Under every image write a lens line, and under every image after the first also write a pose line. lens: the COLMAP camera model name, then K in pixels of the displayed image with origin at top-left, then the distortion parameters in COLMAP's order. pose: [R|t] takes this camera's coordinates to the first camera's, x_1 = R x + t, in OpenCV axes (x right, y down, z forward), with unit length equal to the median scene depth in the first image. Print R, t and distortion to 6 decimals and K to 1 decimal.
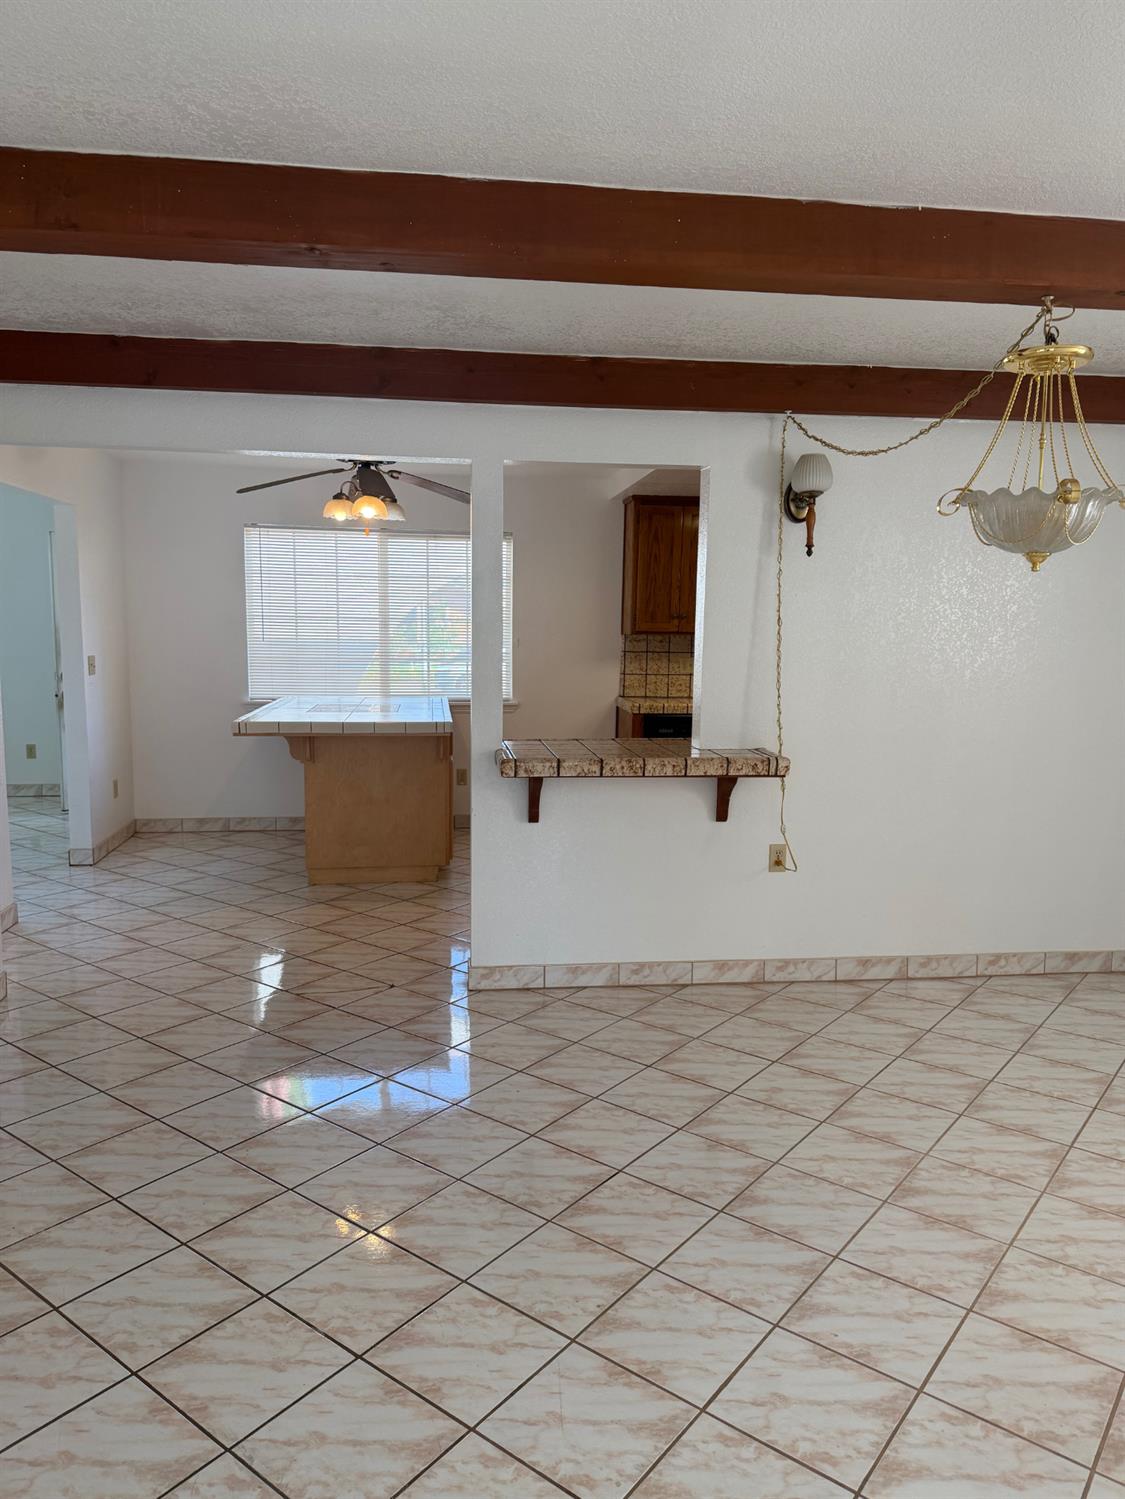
lens RADIAL K [[1048.4, 0, 565.5], [0, 1048.4, 755.2], [0, 0, 1]] dist [0.147656, -0.211641]
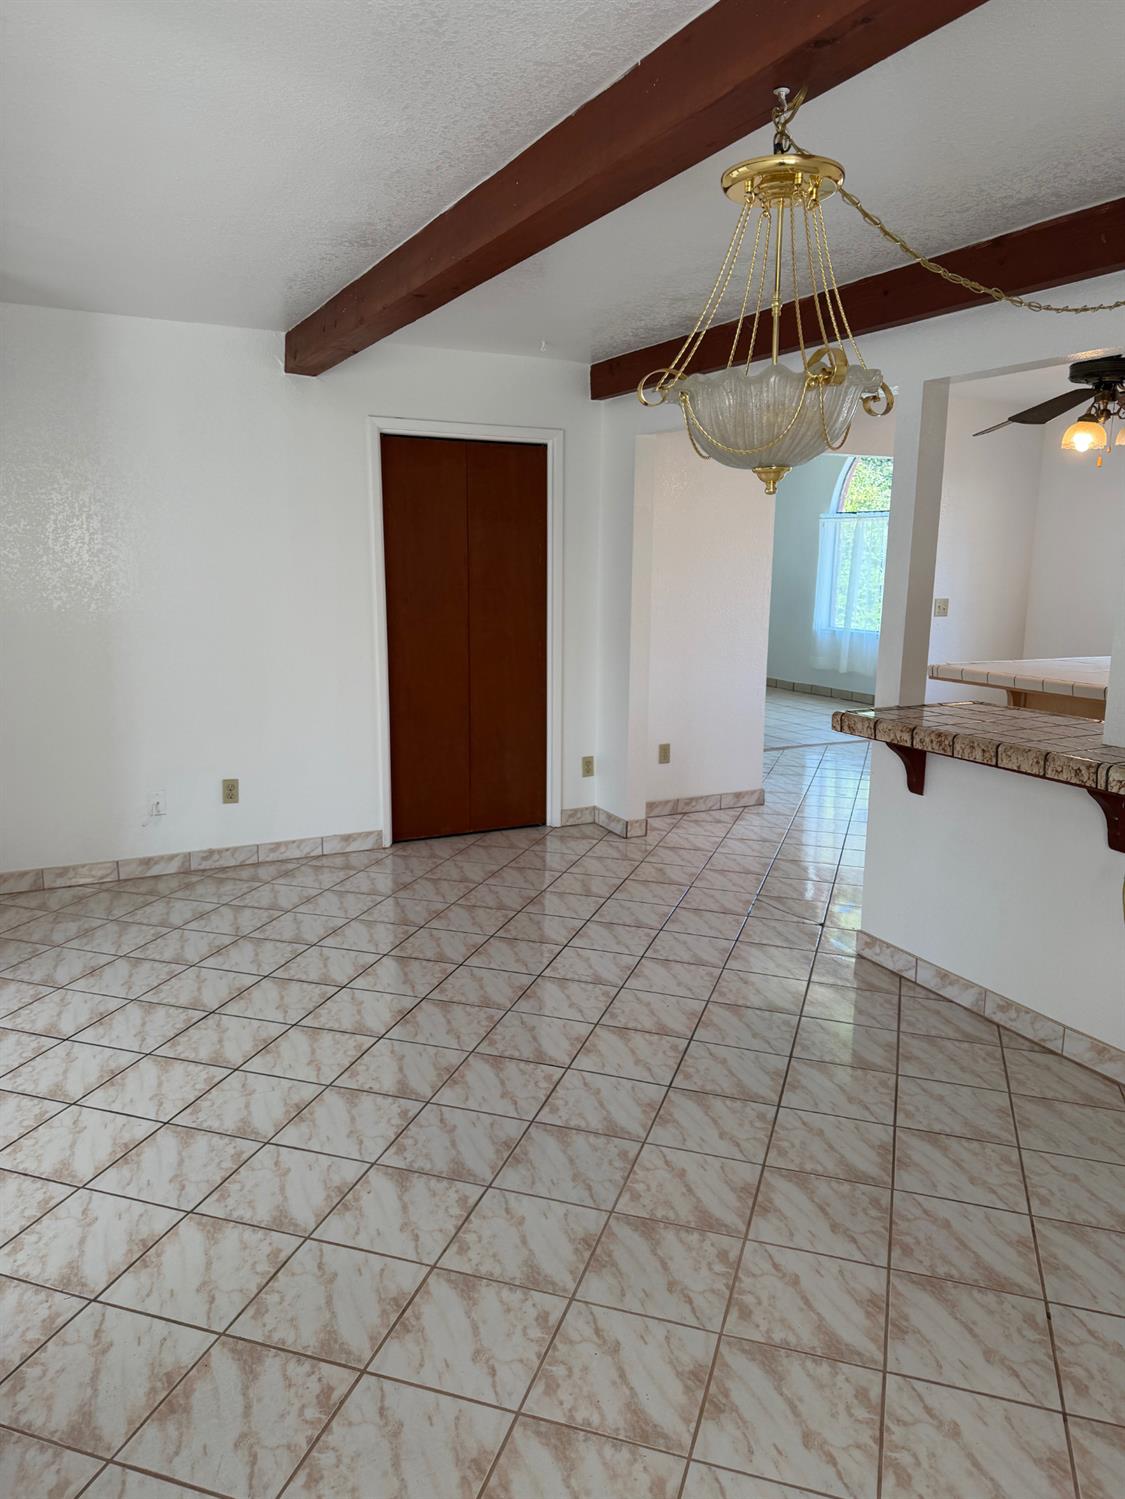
lens RADIAL K [[1048.4, 0, 565.5], [0, 1048.4, 755.2], [0, 0, 1]] dist [0.147656, -0.211641]
pose [[0.334354, 0.167775, -0.927394, 0.730431], [-0.124553, 0.983262, 0.132977, -0.052591], [0.934181, 0.071049, 0.349654, 0.431175]]
